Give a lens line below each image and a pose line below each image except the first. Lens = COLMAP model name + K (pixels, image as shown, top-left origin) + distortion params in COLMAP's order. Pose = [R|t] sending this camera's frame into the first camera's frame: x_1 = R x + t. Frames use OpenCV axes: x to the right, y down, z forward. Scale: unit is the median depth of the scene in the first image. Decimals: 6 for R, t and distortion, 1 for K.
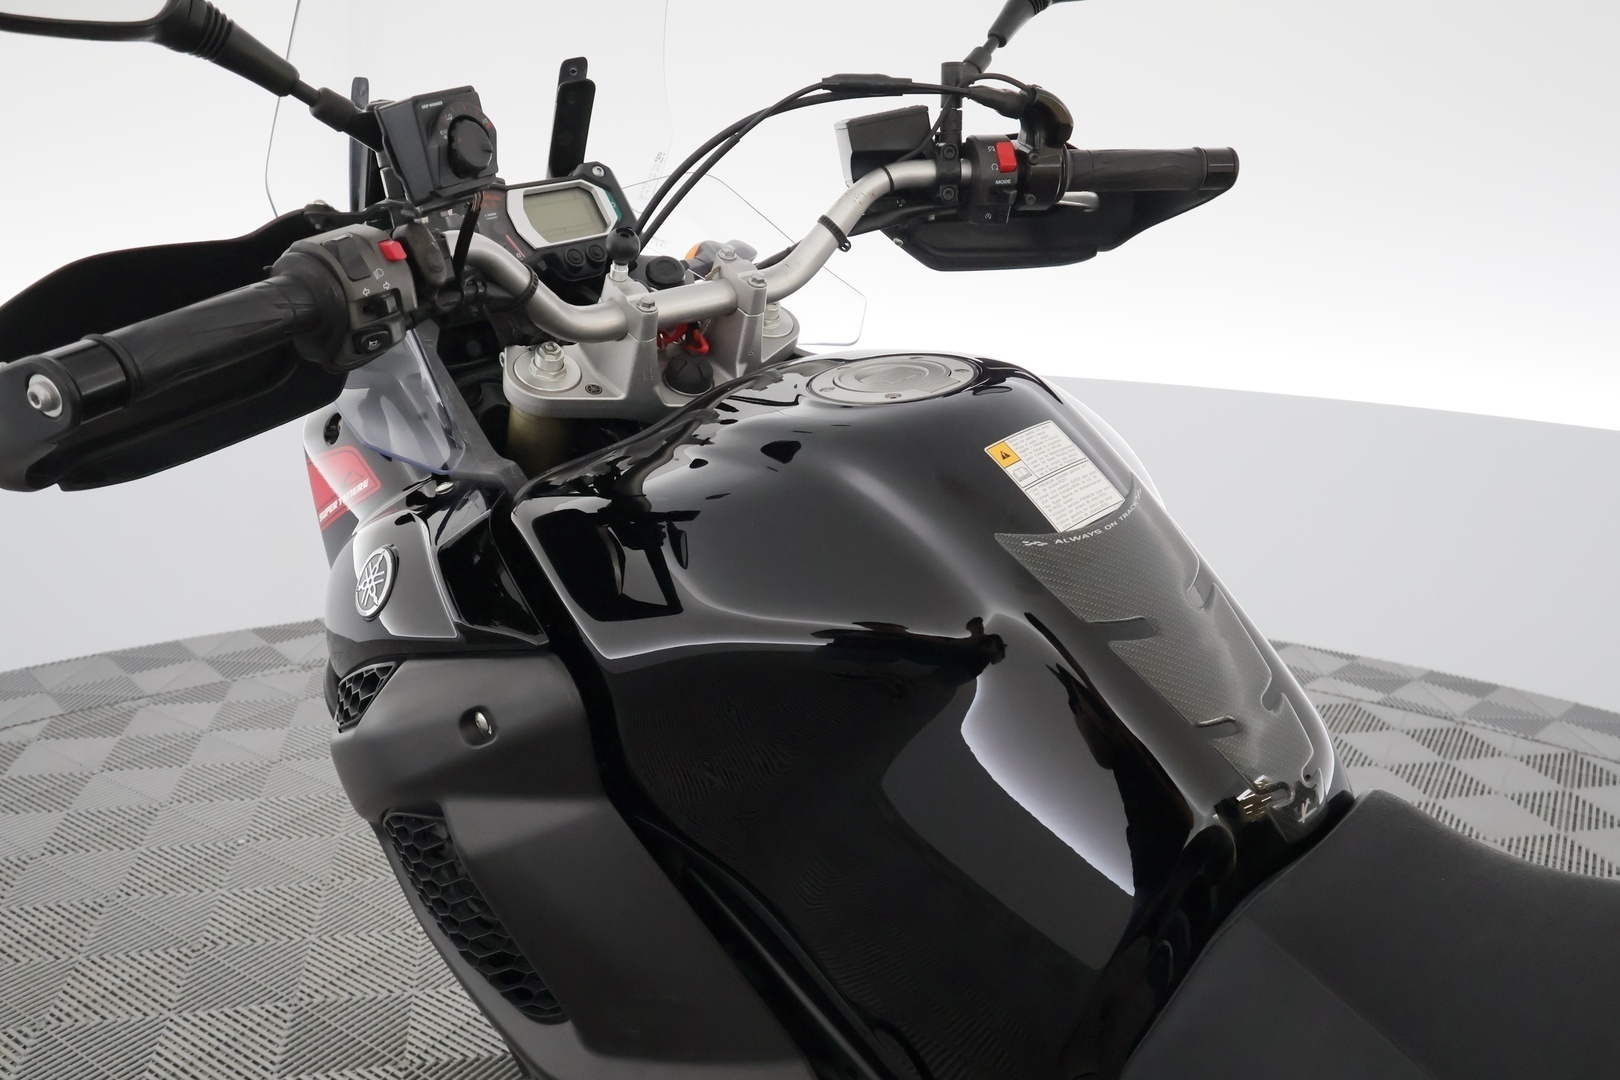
lens RADIAL K [[1246.6, 0, 810.0], [0, 1246.6, 540.0], [0, 0, 1]] dist [0.016992, -0.001244]
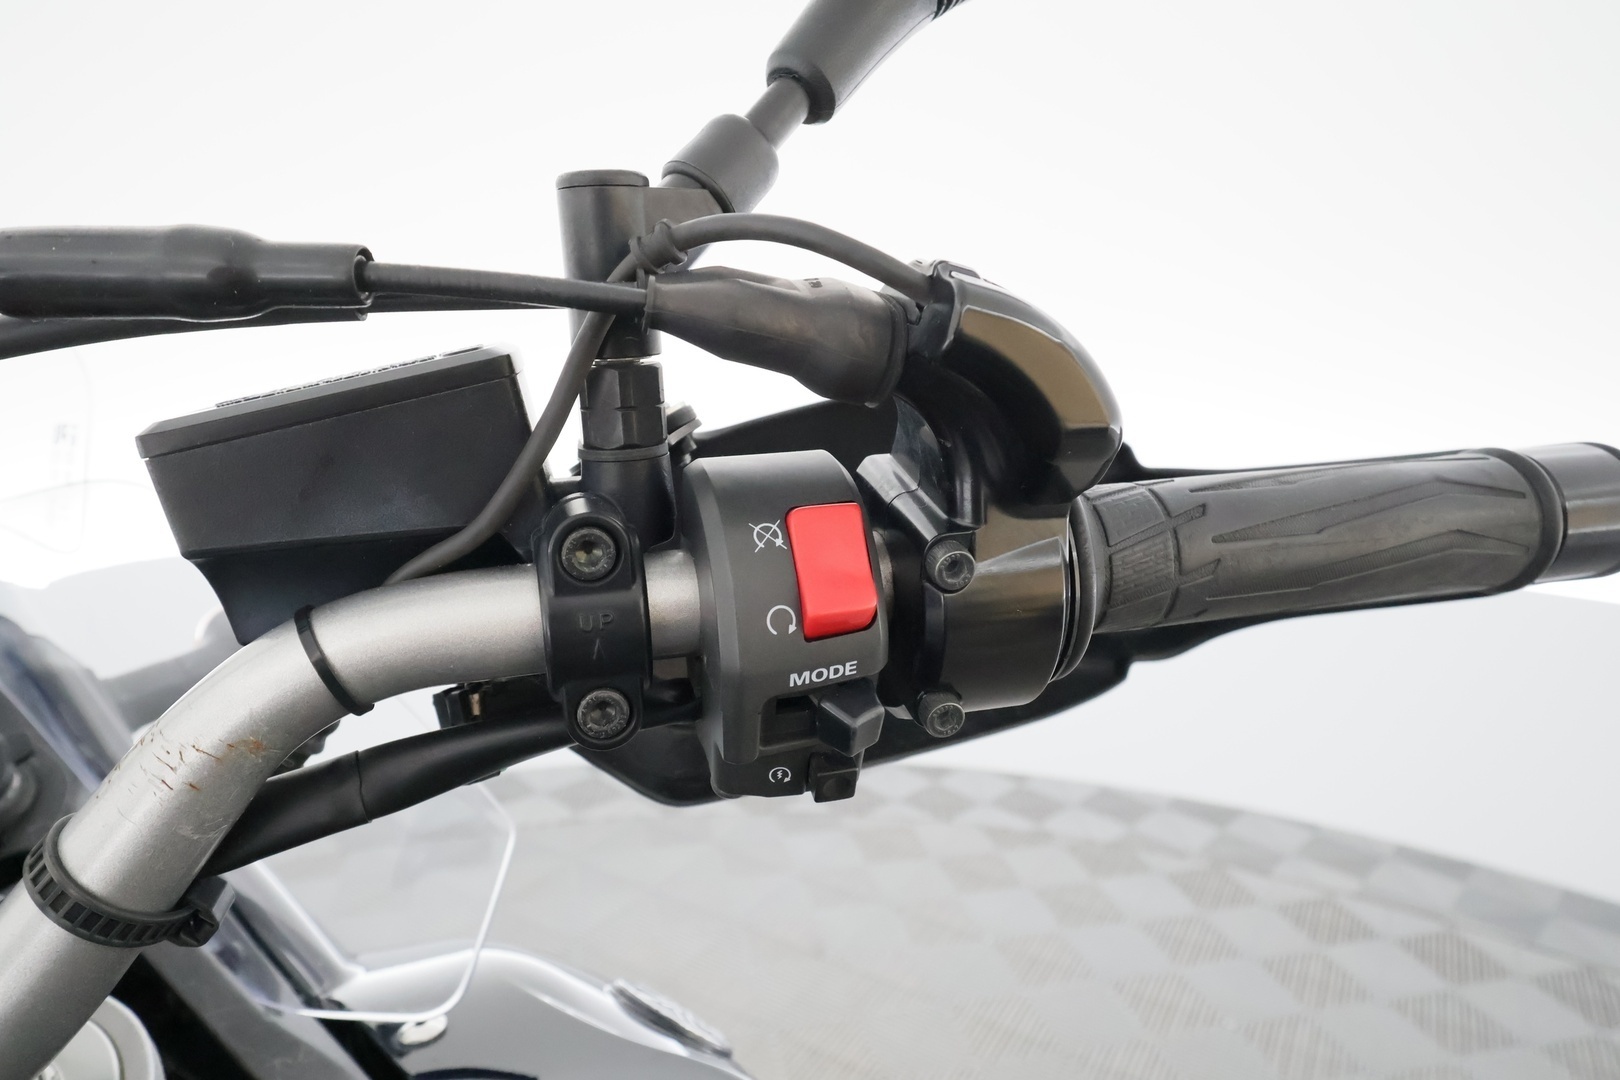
lens RADIAL K [[983.3, 0, 810.0], [0, 983.3, 540.0], [0, 0, 1]] dist [0.013066, -0.000138]
pose [[0.999785, -0.017916, 0.010415, 0.151119], [0.018529, 0.997902, -0.062032, -0.301029], [-0.009282, 0.062212, 0.998020, 0.818224]]
